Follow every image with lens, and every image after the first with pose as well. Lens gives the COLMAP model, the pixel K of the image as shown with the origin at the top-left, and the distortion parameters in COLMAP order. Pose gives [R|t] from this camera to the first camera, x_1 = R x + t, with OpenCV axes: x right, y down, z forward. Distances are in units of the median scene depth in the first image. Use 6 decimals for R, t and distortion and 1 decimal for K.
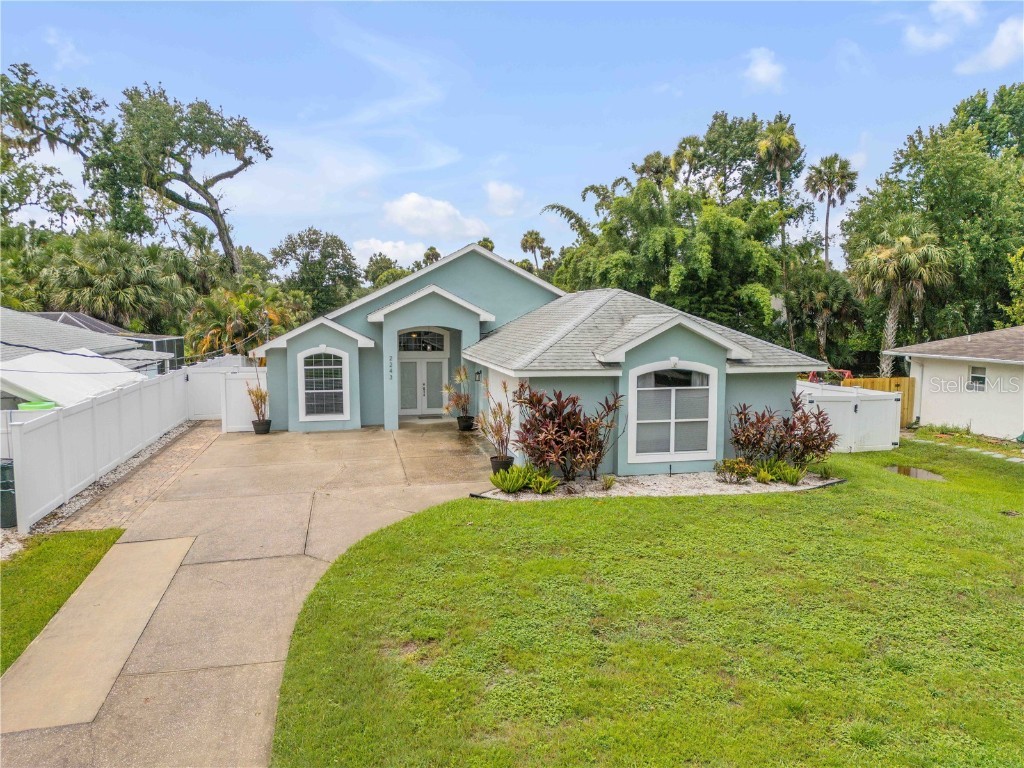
lens RADIAL K [[719.3, 0, 511.1], [0, 719.3, 385.4], [0, 0, 1]] dist [0.069748, -0.063800]
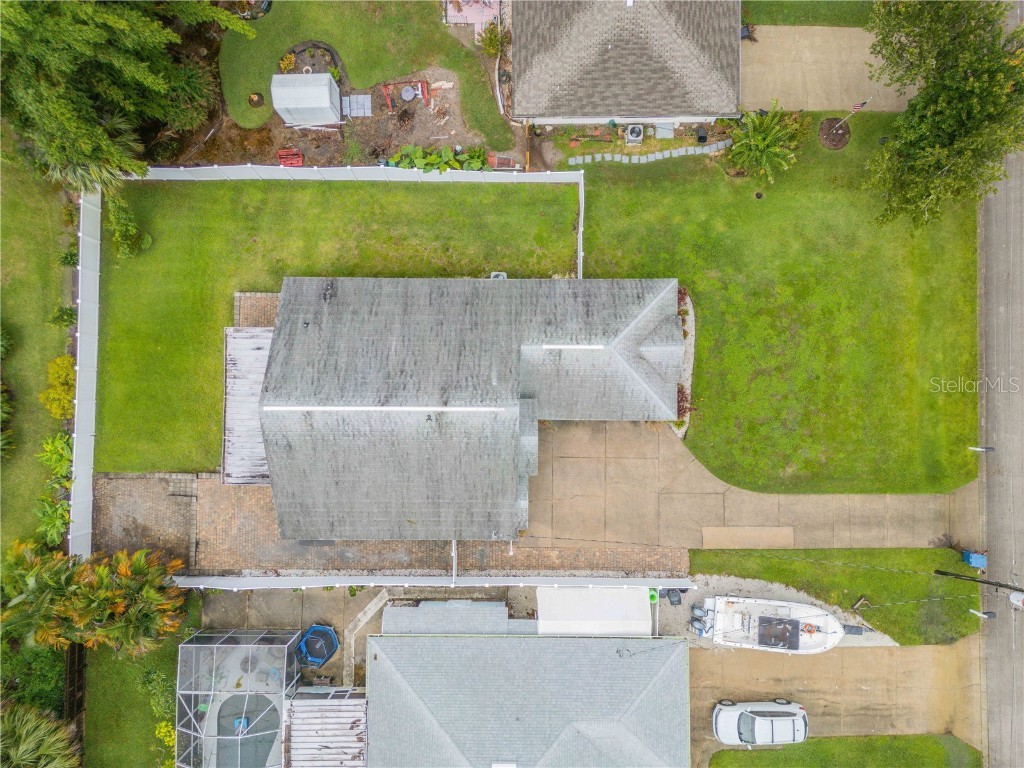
lens RADIAL K [[719.3, 0, 516.0], [0, 719.3, 381.2], [0, 0, 1]] dist [0.069748, -0.063800]
pose [[0.221544, -0.974836, 0.024769, -0.033428], [0.108106, 0.049796, 0.992891, -1.745160], [-0.969140, -0.217292, 0.116417, 0.868998]]
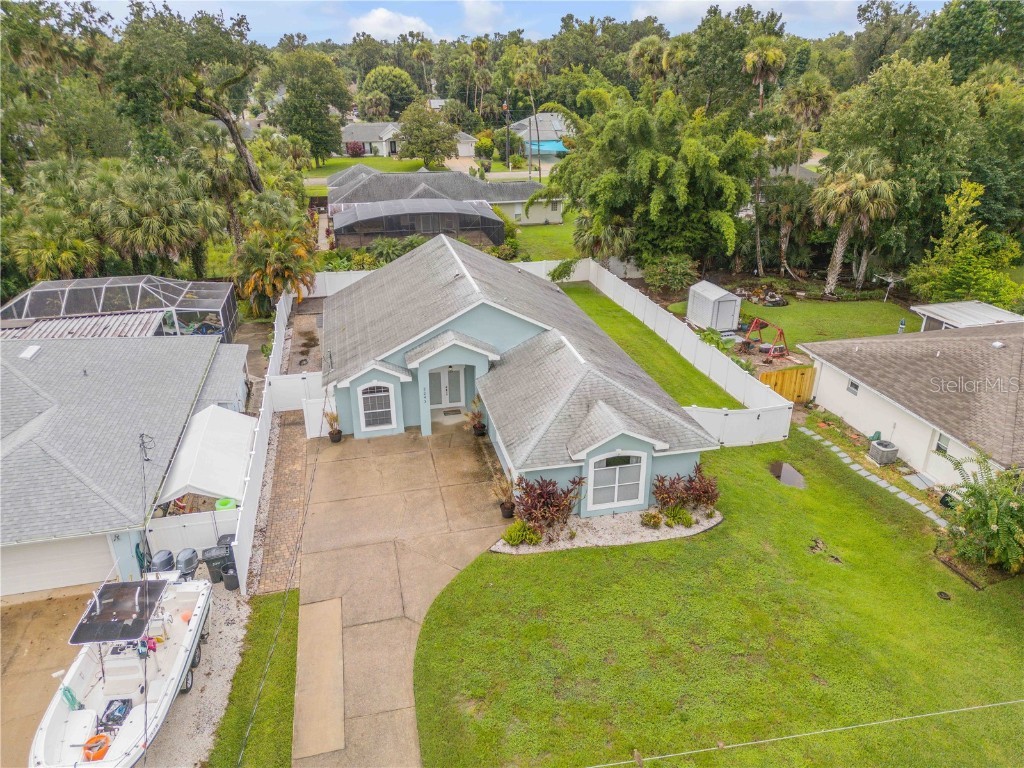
lens RADIAL K [[719.3, 0, 511.6], [0, 719.3, 386.2], [0, 0, 1]] dist [0.069748, -0.063800]
pose [[0.999958, -0.007267, 0.005541, -0.007998], [0.005120, 0.947734, 0.319020, -0.476627], [-0.007570, -0.318978, 0.947732, -0.300526]]
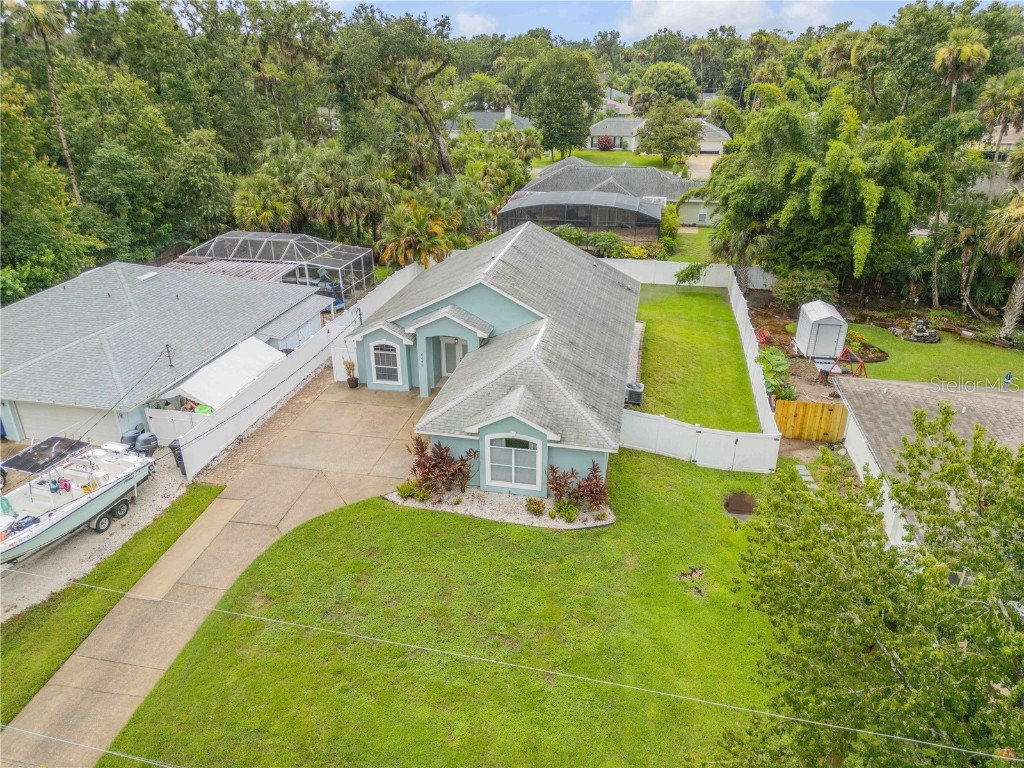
lens RADIAL K [[719.3, 0, 510.1], [0, 719.3, 384.5], [0, 0, 1]] dist [0.069748, -0.063800]
pose [[0.912896, 0.166873, -0.372524, 0.576649], [-0.038567, 0.943798, 0.328264, -0.479554], [0.406366, -0.285304, 0.868025, -0.262361]]
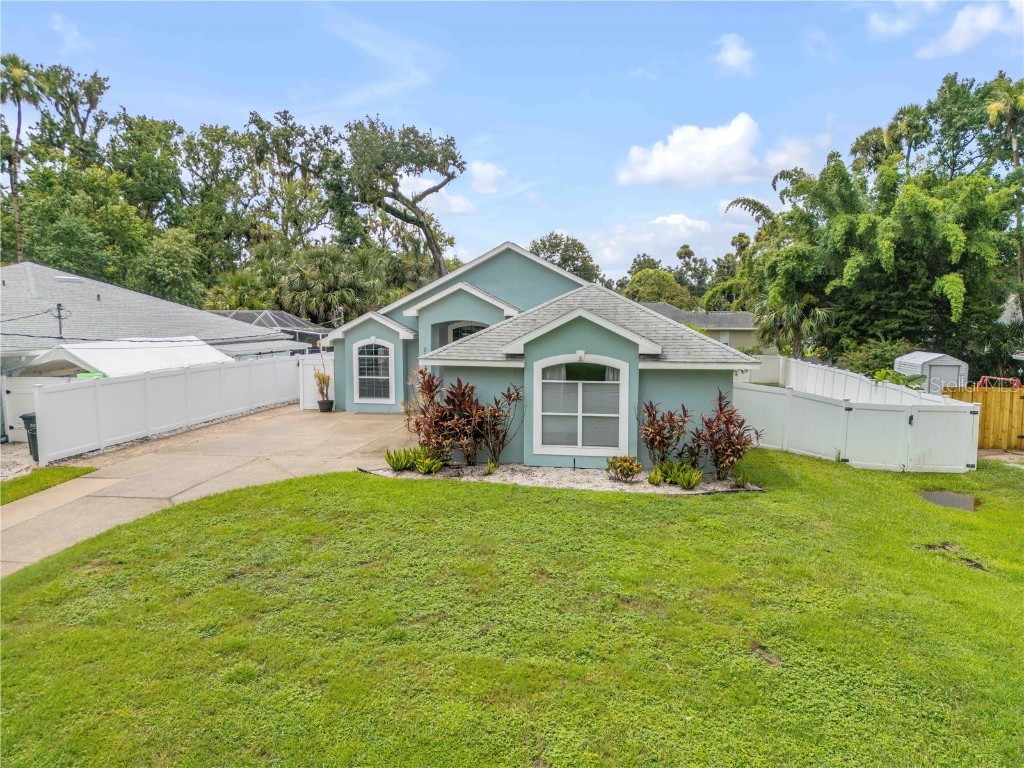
lens RADIAL K [[719.3, 0, 510.5], [0, 719.3, 382.9], [0, 0, 1]] dist [0.069748, -0.063800]
pose [[0.922099, 0.037034, -0.385178, 0.374612], [-0.038894, 0.999239, 0.002963, 0.004621], [0.384995, 0.012249, 0.922838, 0.037326]]
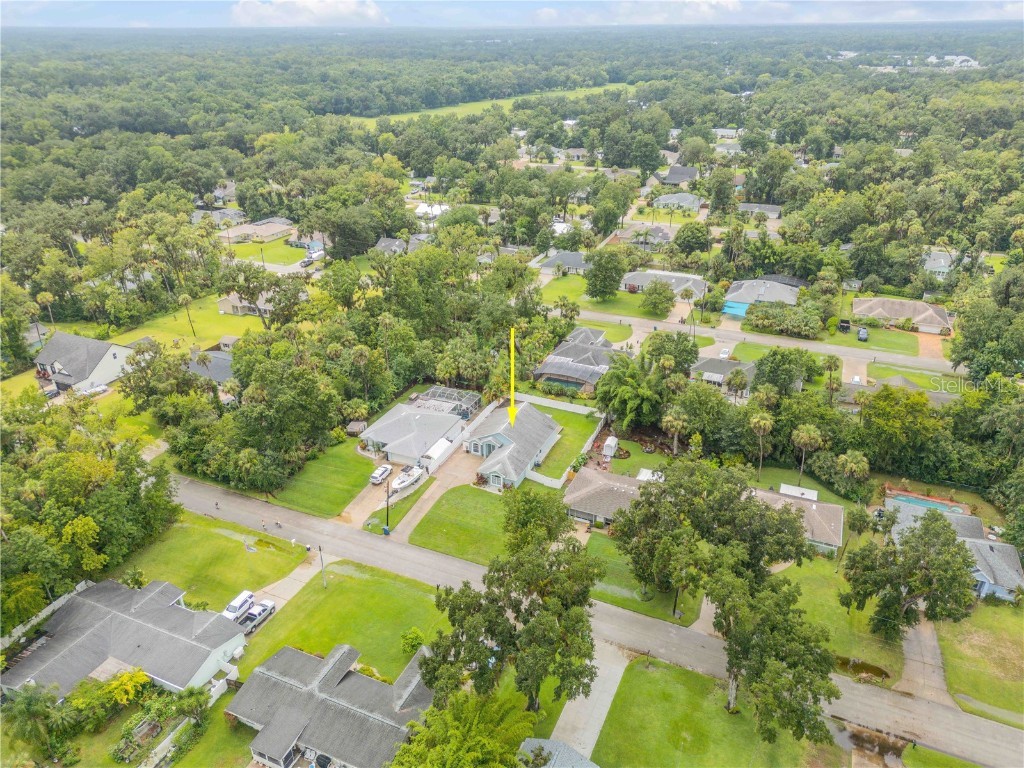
lens RADIAL K [[719.3, 0, 509.1], [0, 719.3, 381.6], [0, 0, 1]] dist [0.069748, -0.063800]
pose [[0.802634, 0.255504, -0.538977, 3.005260], [-0.050026, 0.929261, 0.366020, -2.683977], [0.594370, -0.266817, 0.758639, -3.178706]]
